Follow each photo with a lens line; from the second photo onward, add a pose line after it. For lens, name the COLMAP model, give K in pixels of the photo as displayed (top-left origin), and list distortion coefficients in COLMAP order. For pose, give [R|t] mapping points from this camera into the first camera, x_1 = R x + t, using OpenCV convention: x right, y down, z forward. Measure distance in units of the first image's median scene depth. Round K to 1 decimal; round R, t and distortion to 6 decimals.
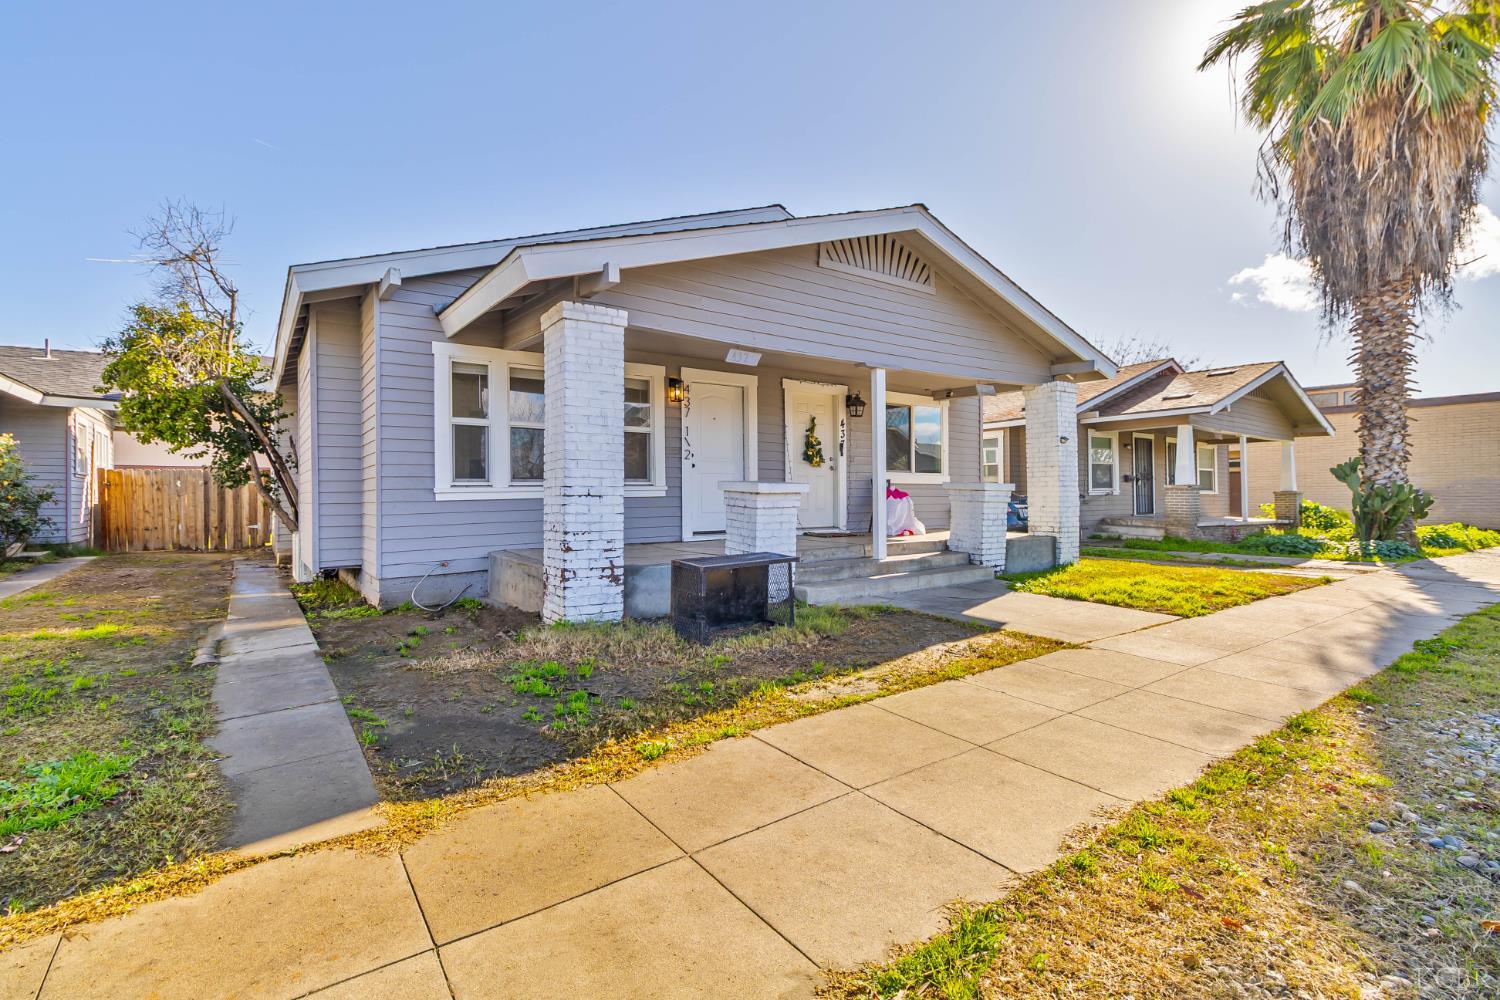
lens RADIAL K [[690.4, 0, 751.8], [0, 690.4, 488.5], [0, 0, 1]] dist [0.000277, -0.000147]
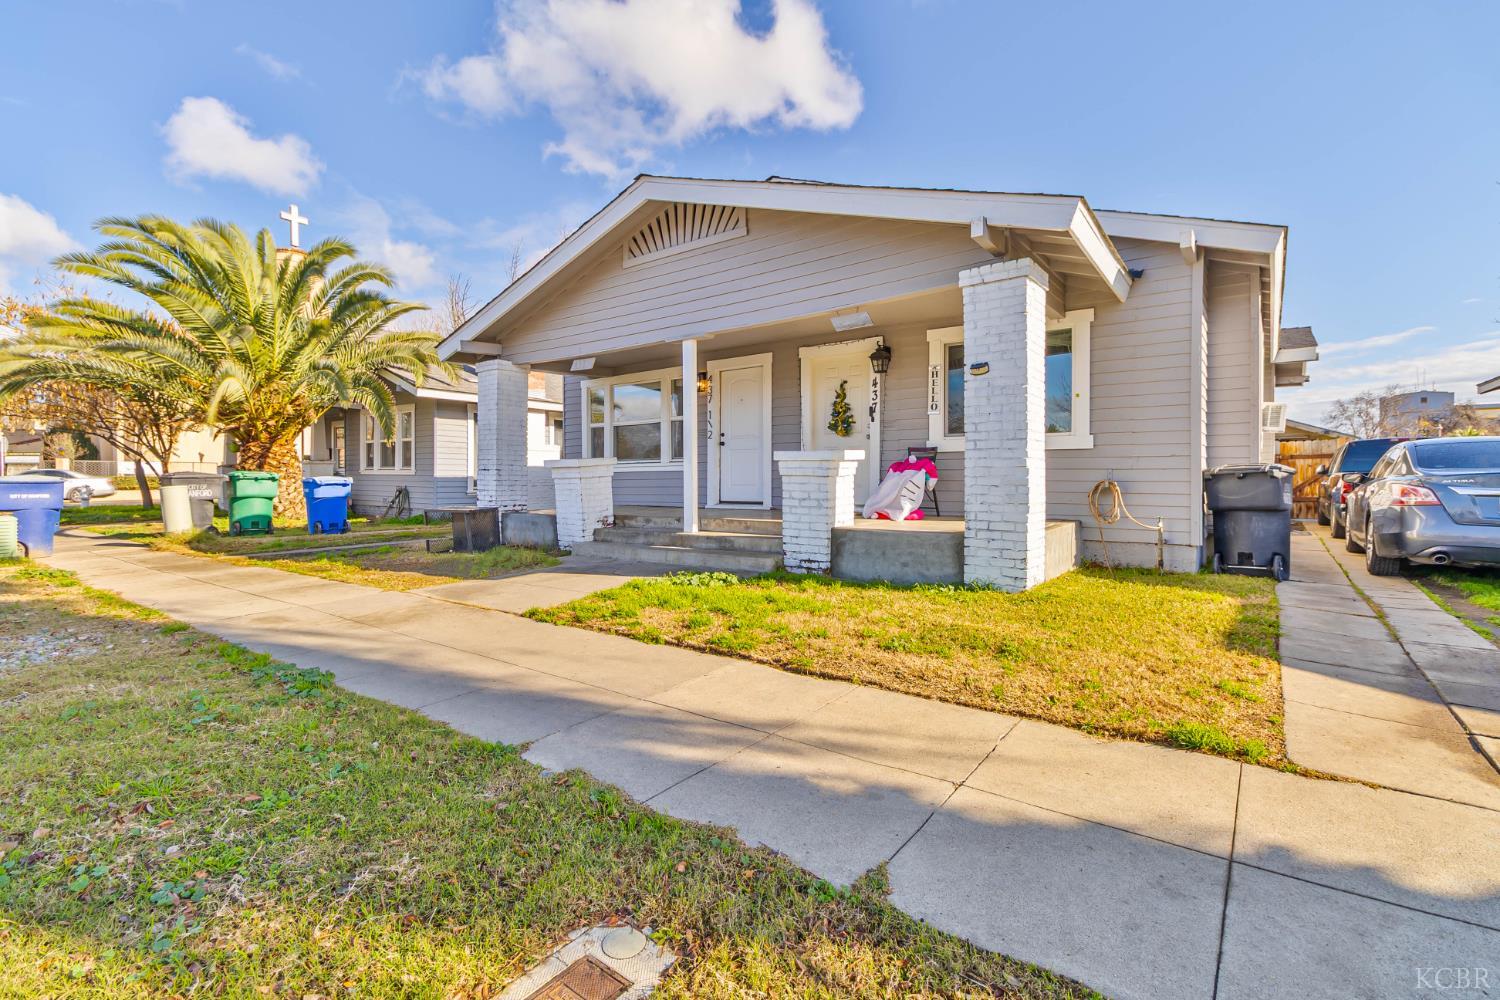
lens RADIAL K [[690.4, 0, 751.8], [0, 690.4, 488.5], [0, 0, 1]] dist [0.000277, -0.000147]
pose [[0.292310, 0.020149, -0.956111, 1.053232], [0.010262, 0.999654, 0.024204, 0.014471], [0.956269, -0.016887, 0.292002, 0.720087]]
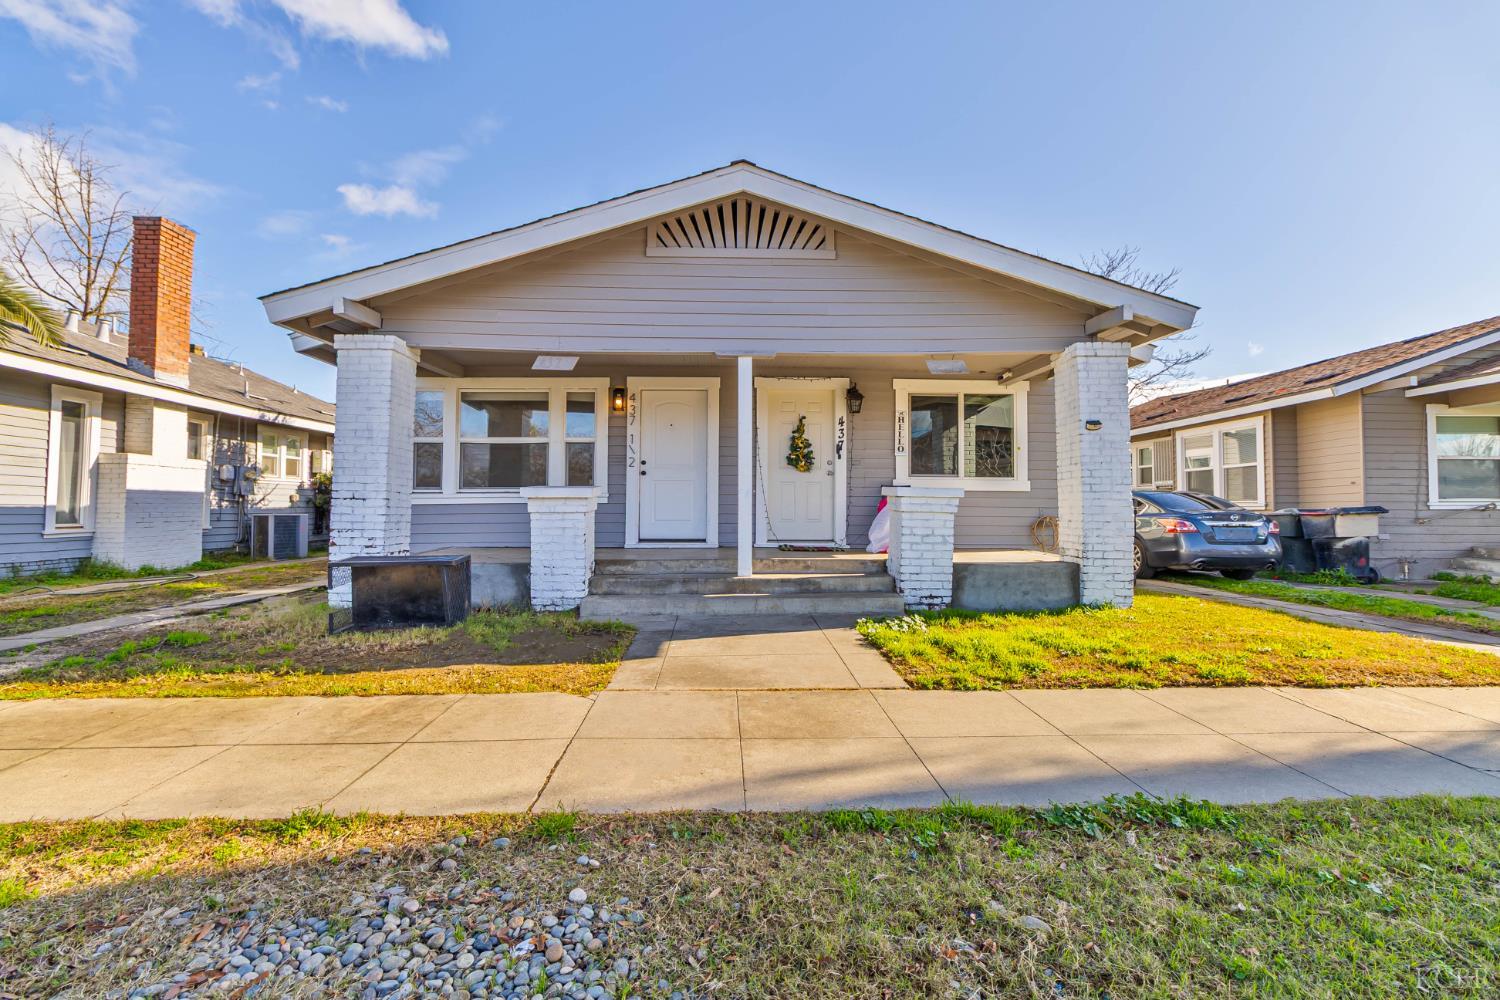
lens RADIAL K [[690.4, 0, 751.8], [0, 690.4, 488.5], [0, 0, 1]] dist [0.000277, -0.000147]
pose [[0.833895, -0.008231, -0.551862, 0.608964], [-0.003202, 0.999800, -0.019751, 0.008858], [0.551914, 0.018238, 0.833701, 0.254979]]
